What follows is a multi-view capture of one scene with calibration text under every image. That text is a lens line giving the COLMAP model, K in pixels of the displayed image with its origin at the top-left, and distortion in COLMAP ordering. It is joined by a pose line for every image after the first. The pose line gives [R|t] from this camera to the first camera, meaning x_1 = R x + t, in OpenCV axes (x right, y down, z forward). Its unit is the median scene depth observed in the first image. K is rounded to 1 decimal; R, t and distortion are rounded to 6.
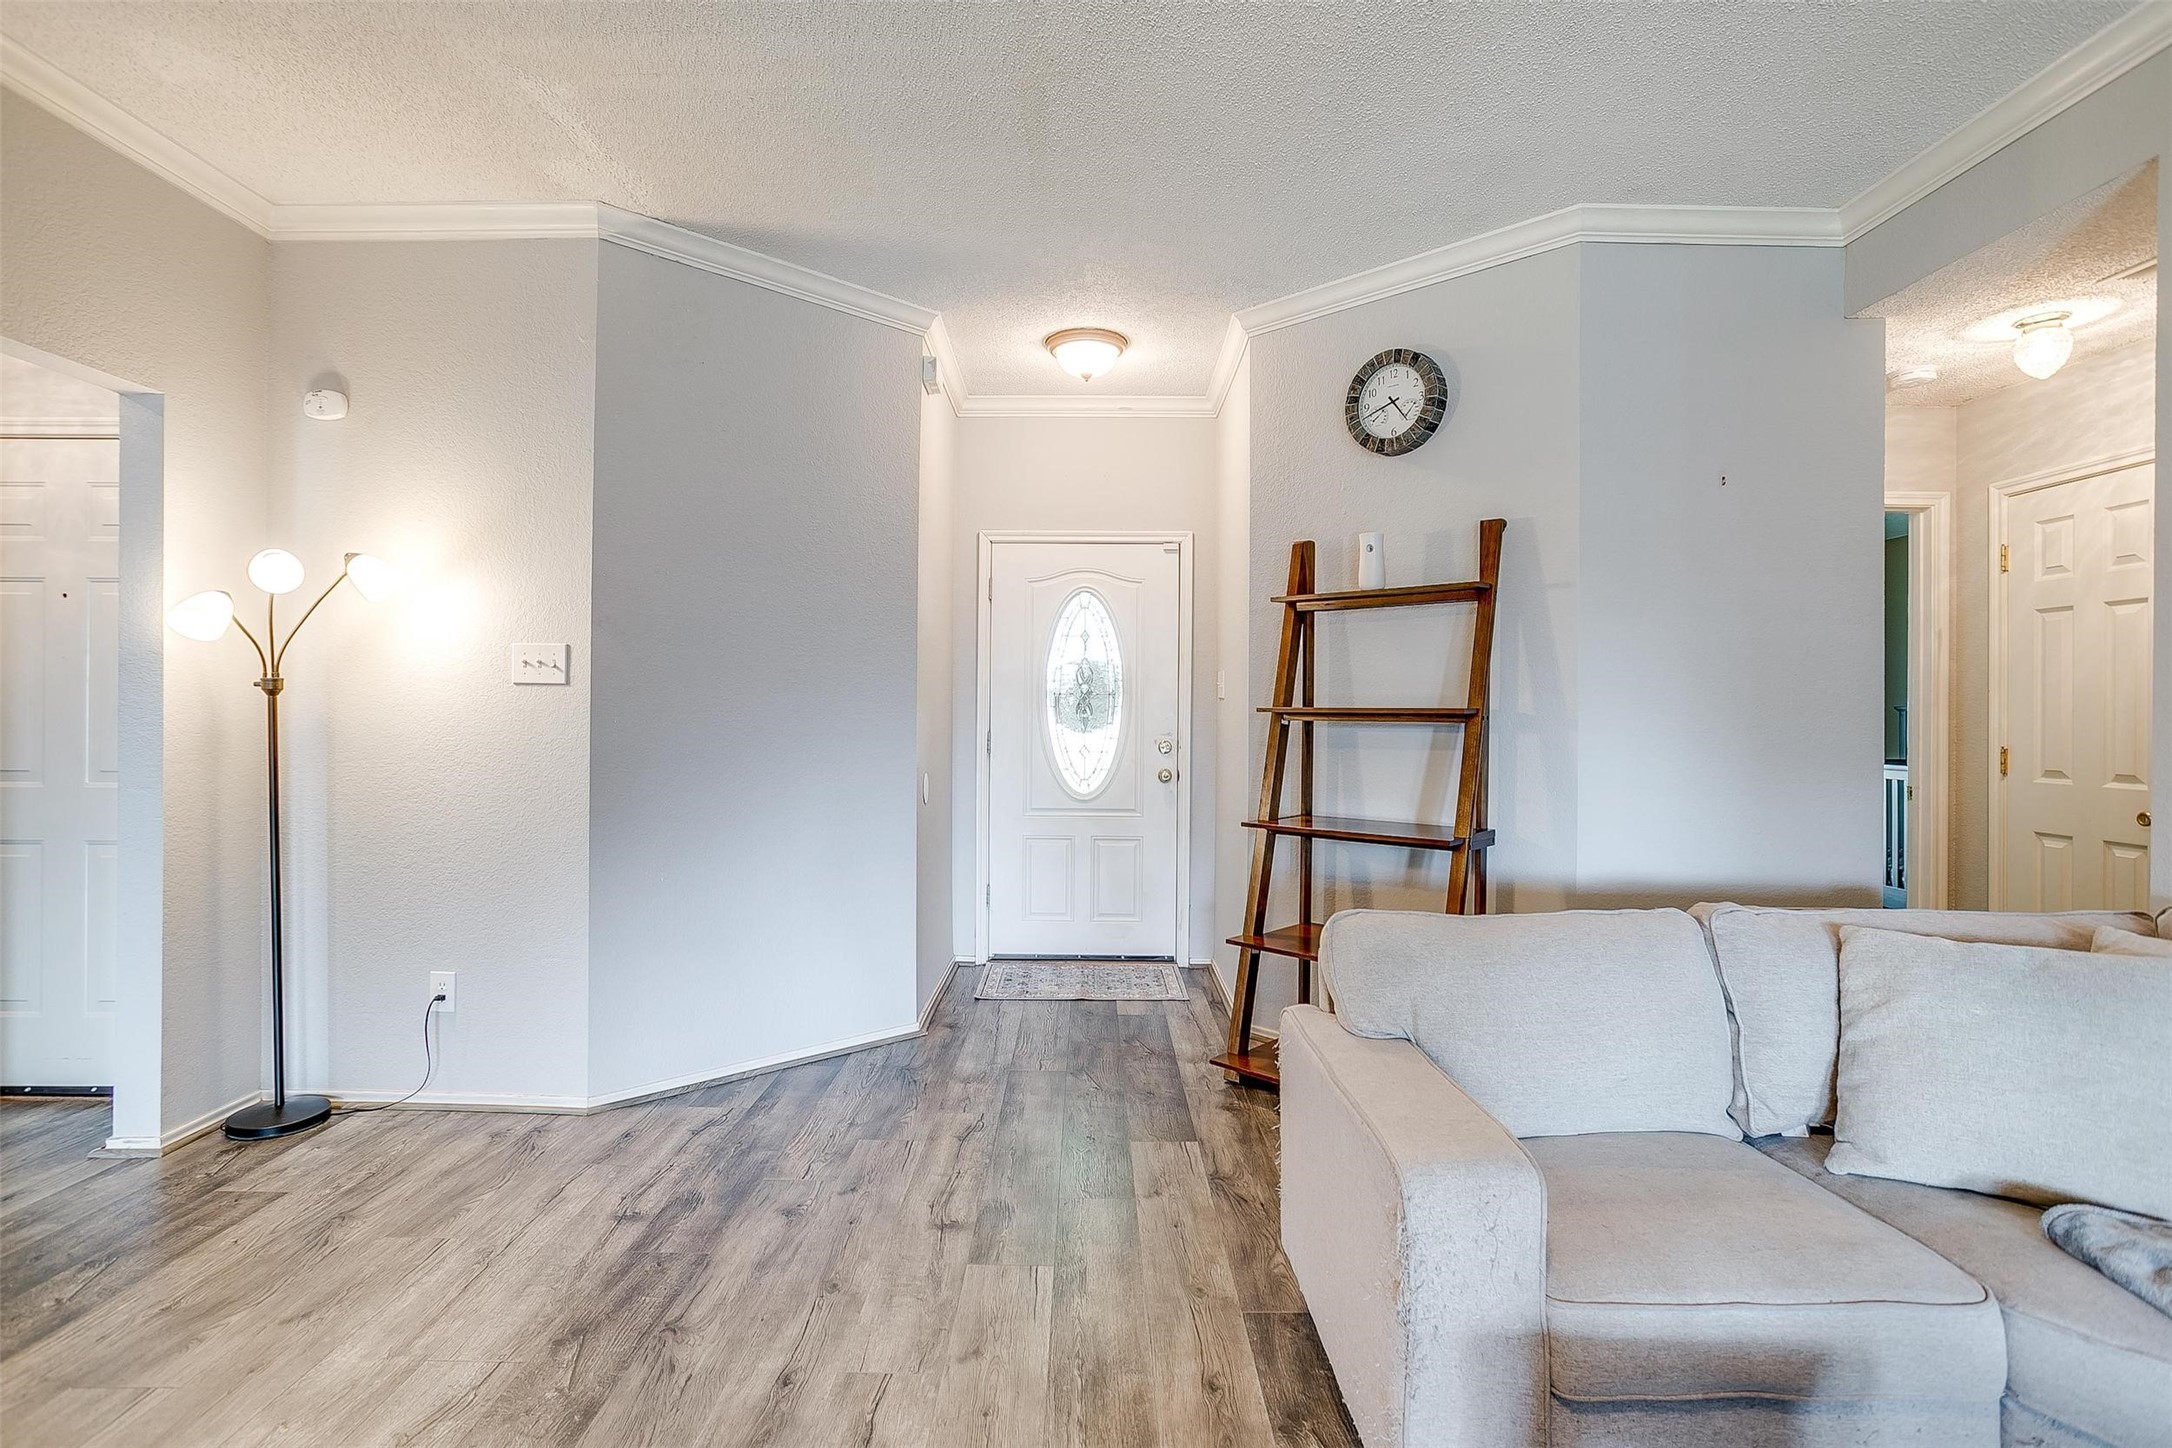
lens RADIAL K [[1056.0, 0, 1076.9], [0, 1056.0, 705.8], [0, 0, 1]] dist [-0.052878, 0.027401]
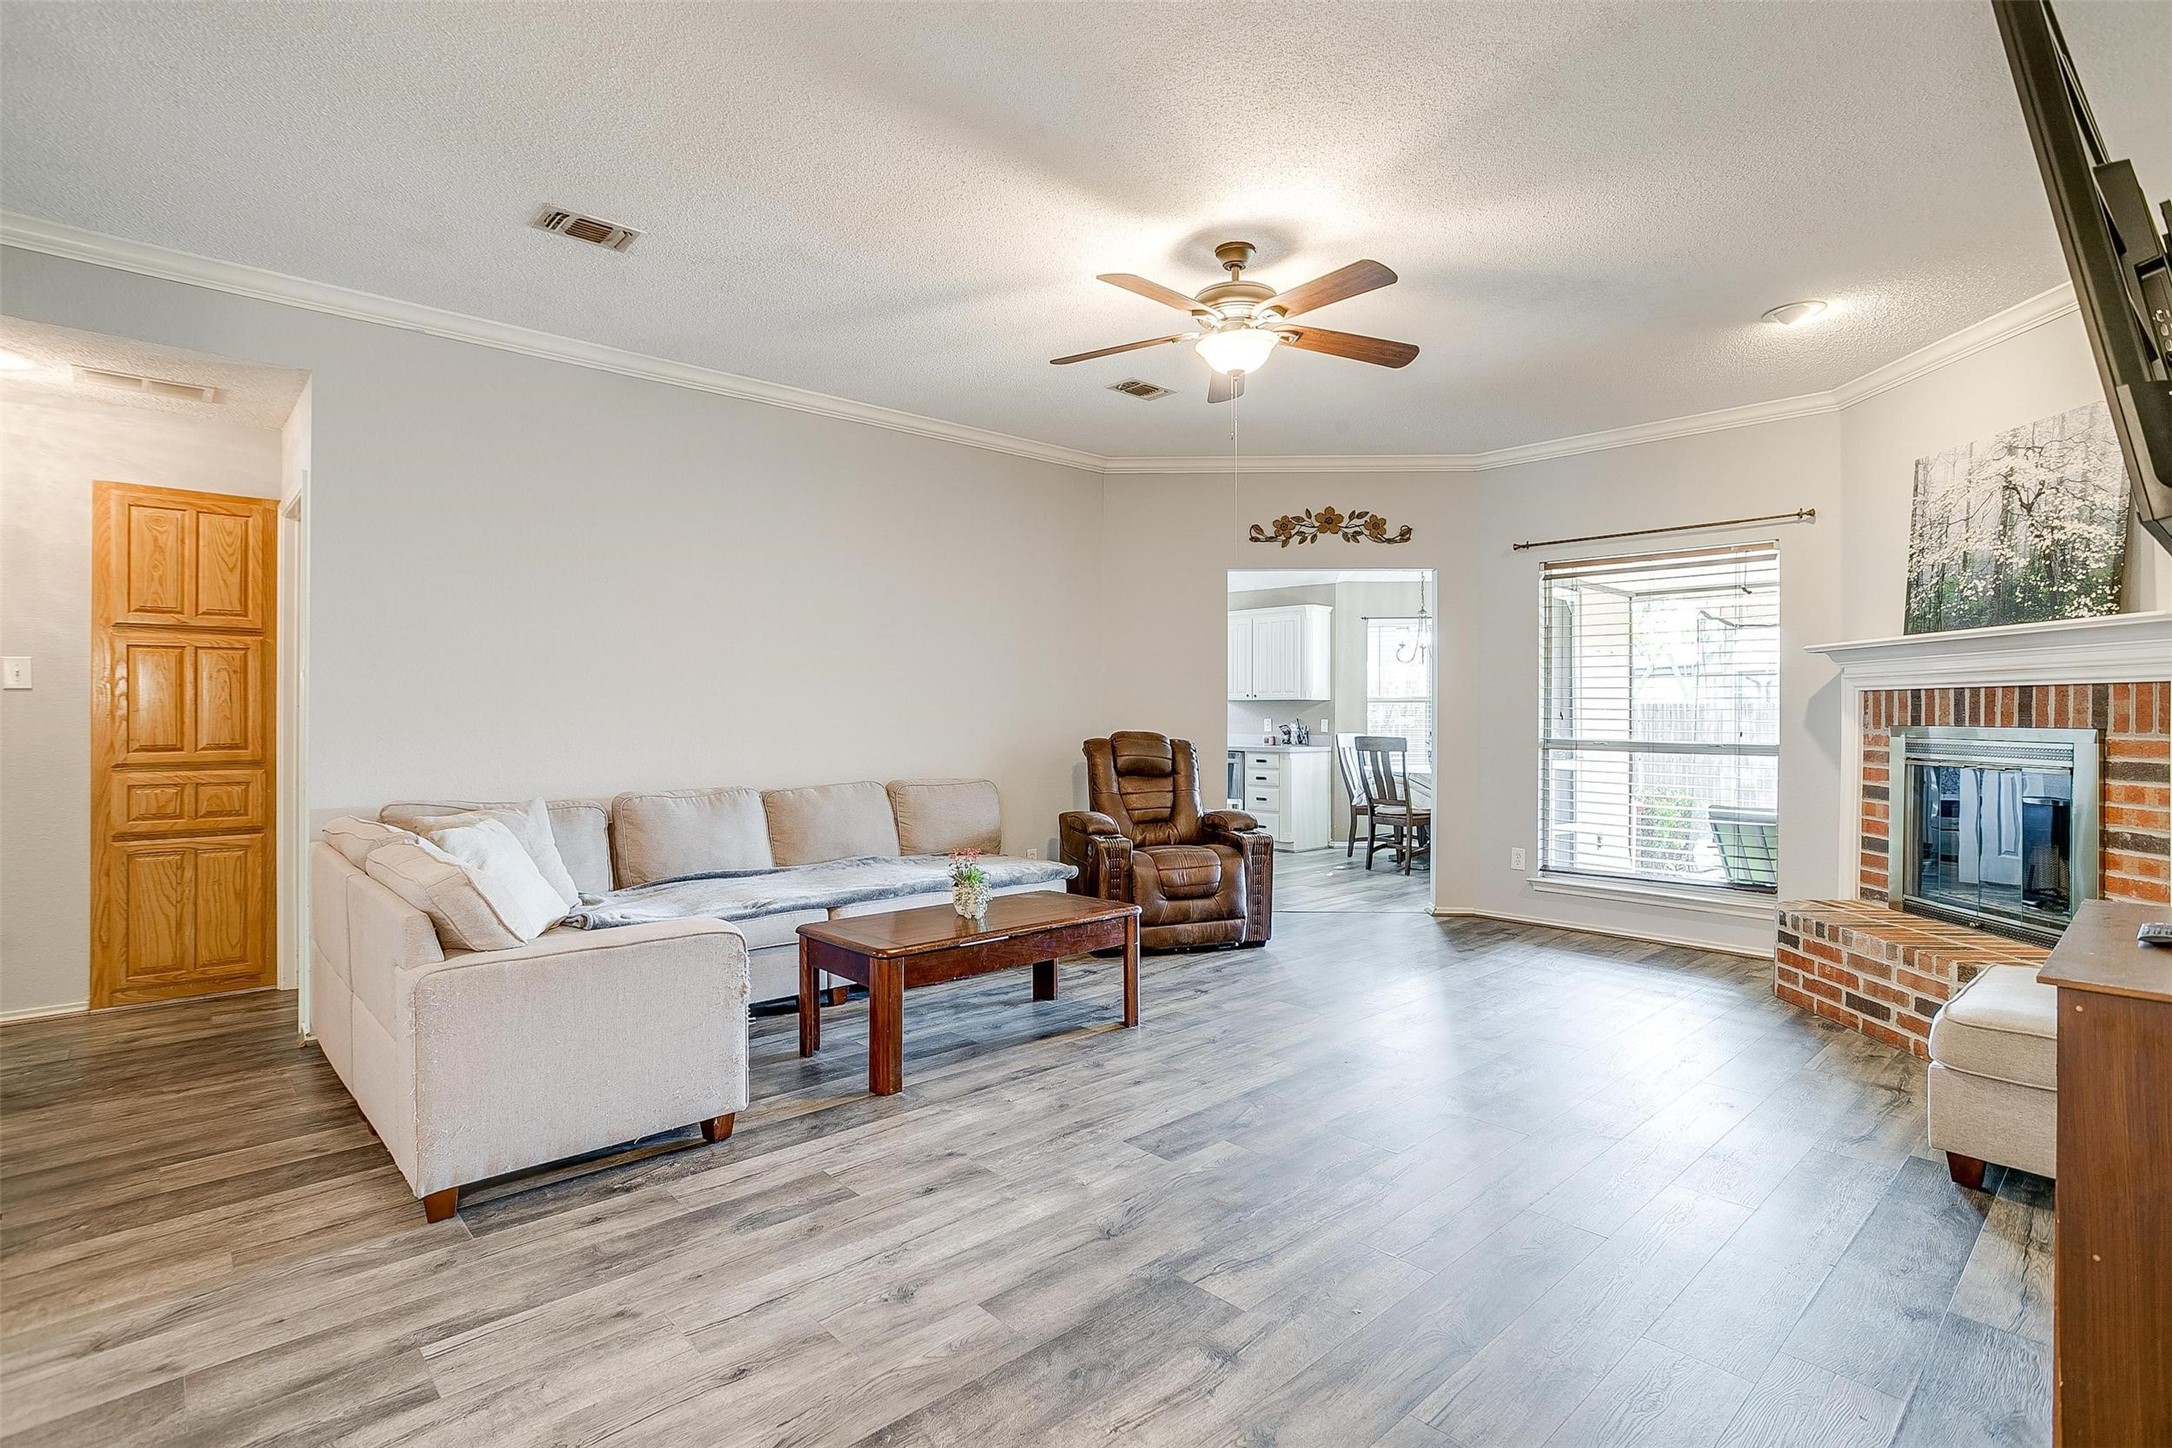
lens RADIAL K [[1056.0, 0, 1095.4], [0, 1056.0, 722.0], [0, 0, 1]] dist [-0.052878, 0.027401]
pose [[-0.694655, -0.018007, 0.719118, -0.660158], [-0.016745, 0.999821, 0.008861, 0.003783], [-0.719148, -0.005886, -0.694832, 0.779473]]
